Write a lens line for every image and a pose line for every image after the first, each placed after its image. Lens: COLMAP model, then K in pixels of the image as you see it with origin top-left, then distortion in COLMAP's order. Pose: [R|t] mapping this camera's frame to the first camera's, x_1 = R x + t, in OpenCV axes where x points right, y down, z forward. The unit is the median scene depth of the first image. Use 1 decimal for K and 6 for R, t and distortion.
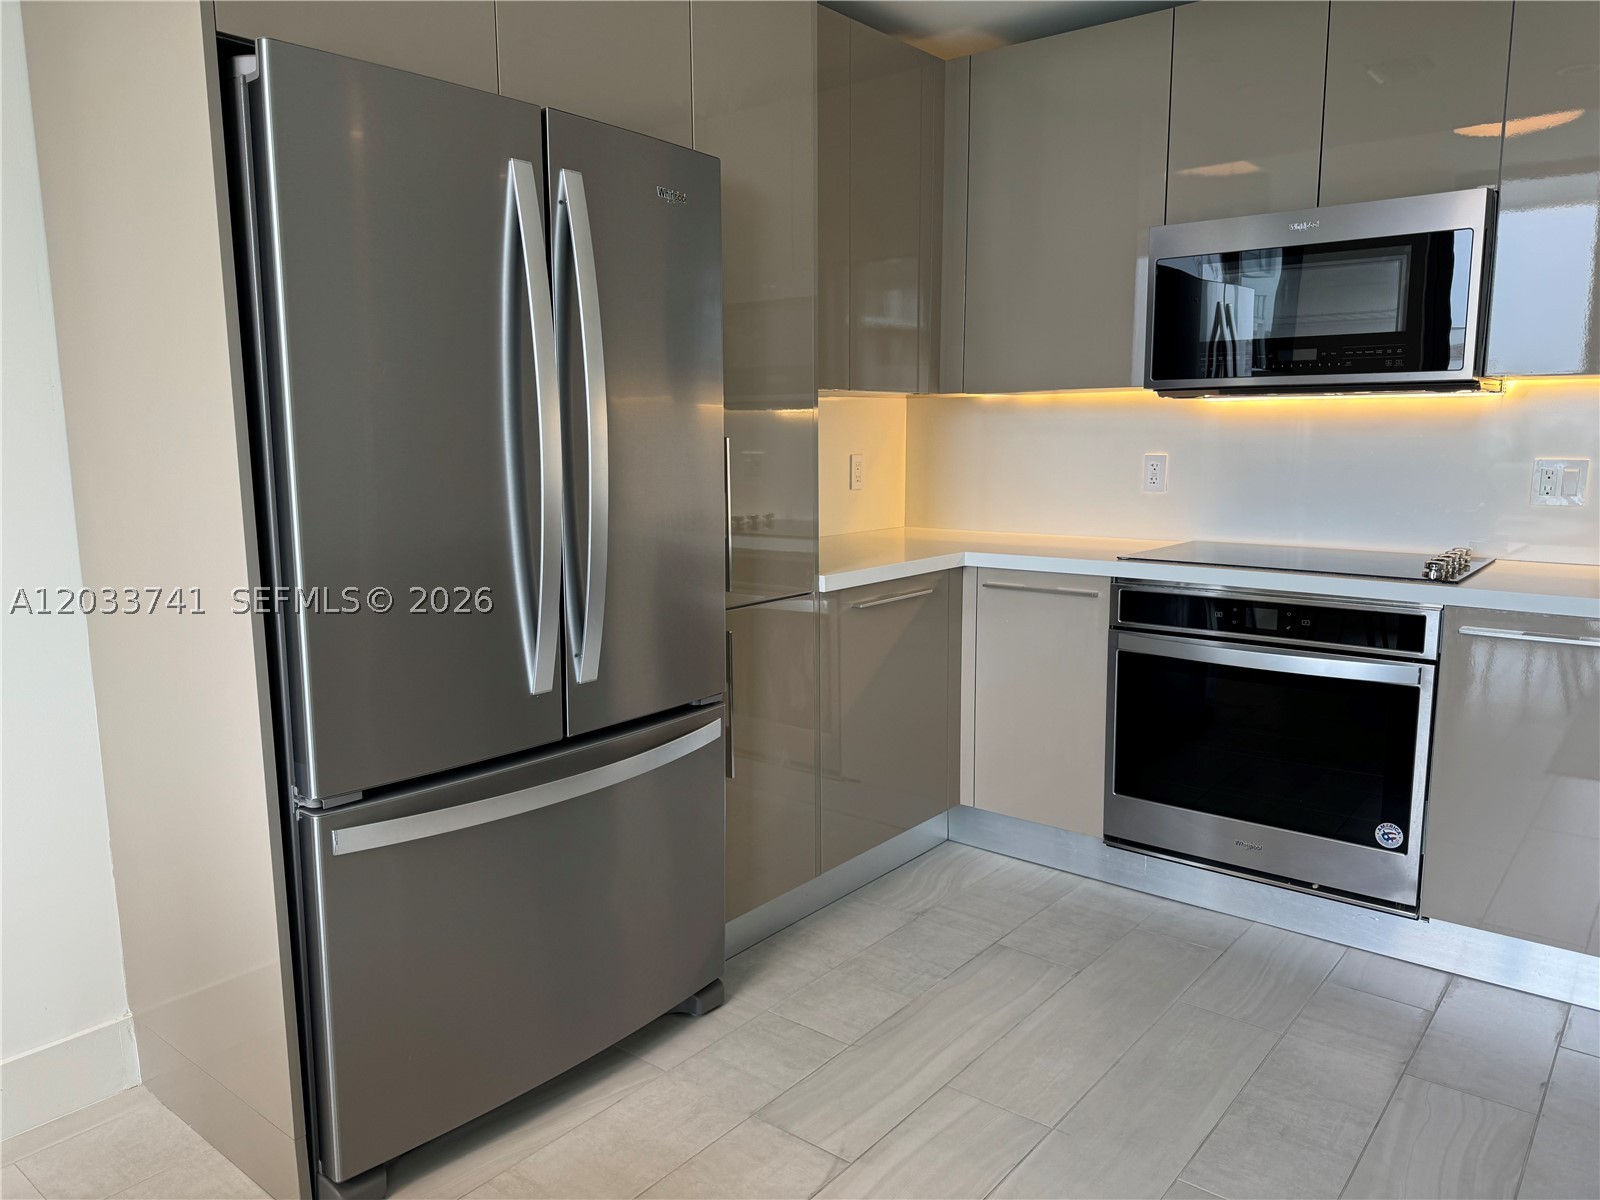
lens RADIAL K [[1143.7, 0, 797.1], [0, 1143.7, 595.5], [0, 0, 1]] dist [0.051972, -0.070236]
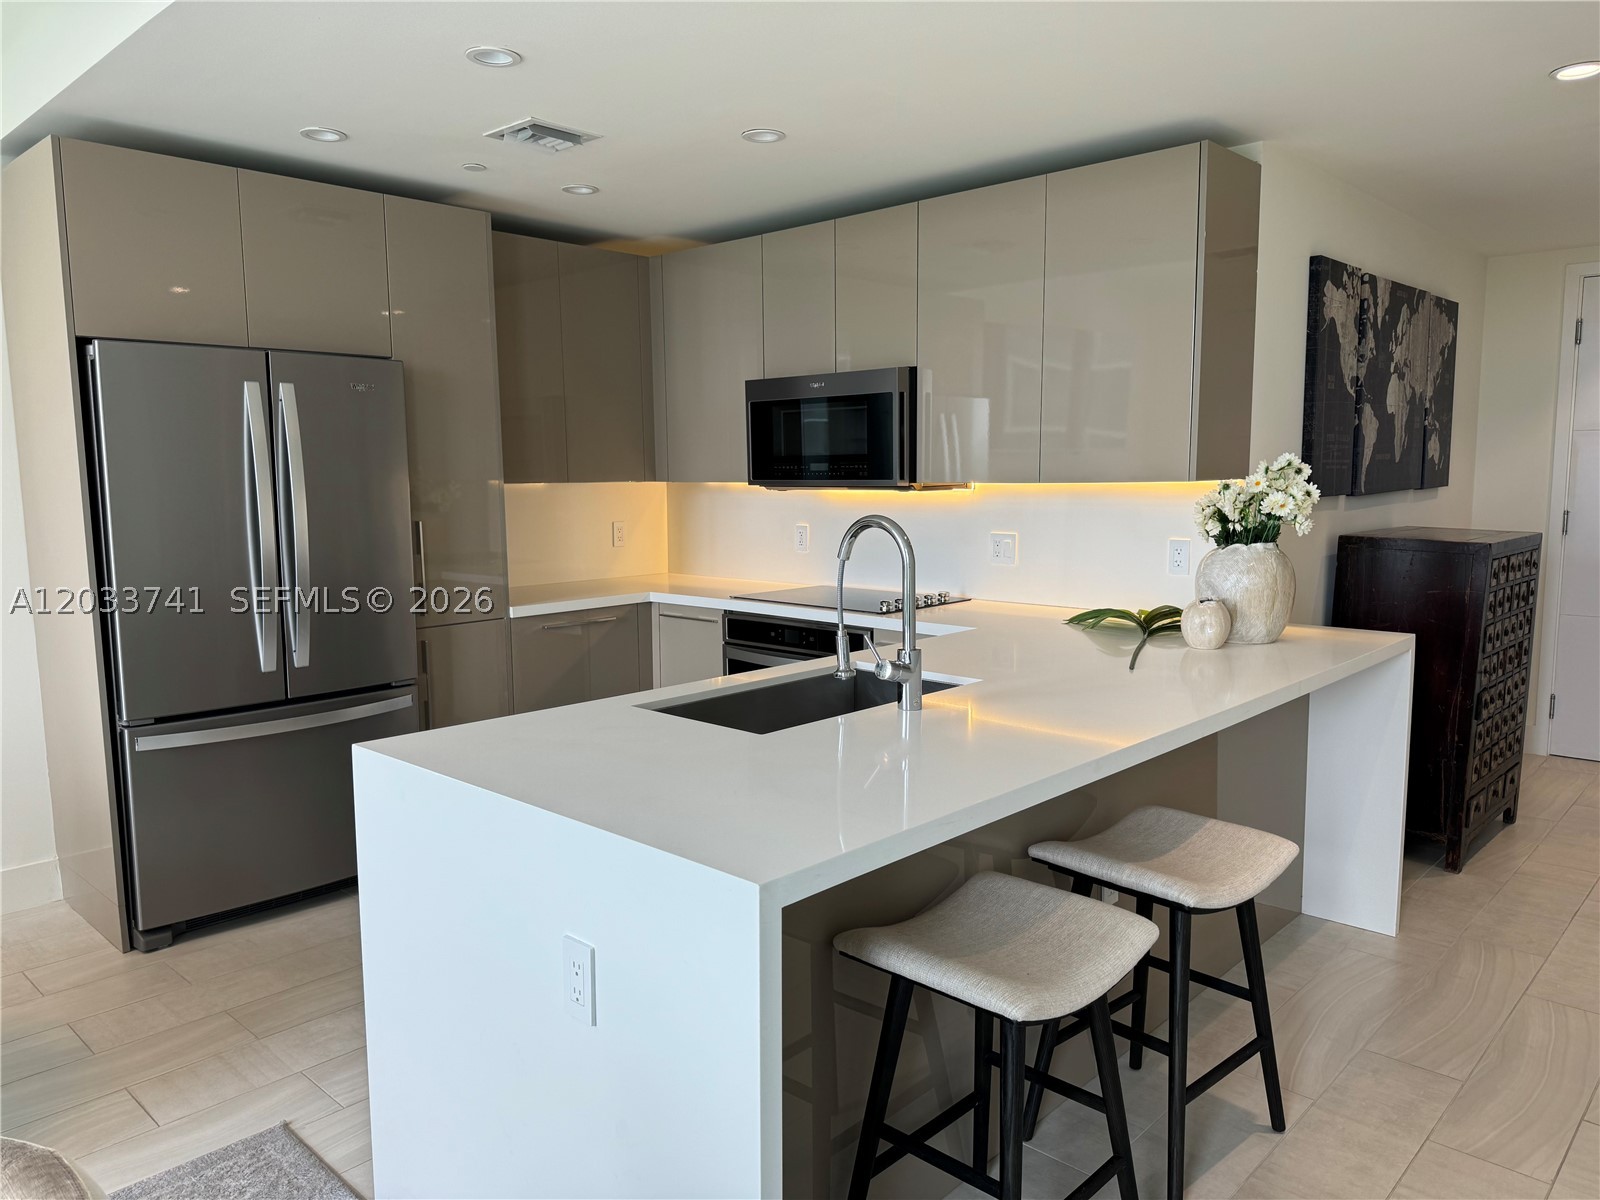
lens RADIAL K [[1143.7, 0, 805.0], [0, 1143.7, 596.4], [0, 0, 1]] dist [0.051972, -0.070236]
pose [[0.997407, 0.006221, -0.071691, 0.553908], [-0.008396, 0.999513, -0.030070, 0.012258], [0.071469, 0.030594, 0.996974, -0.549236]]
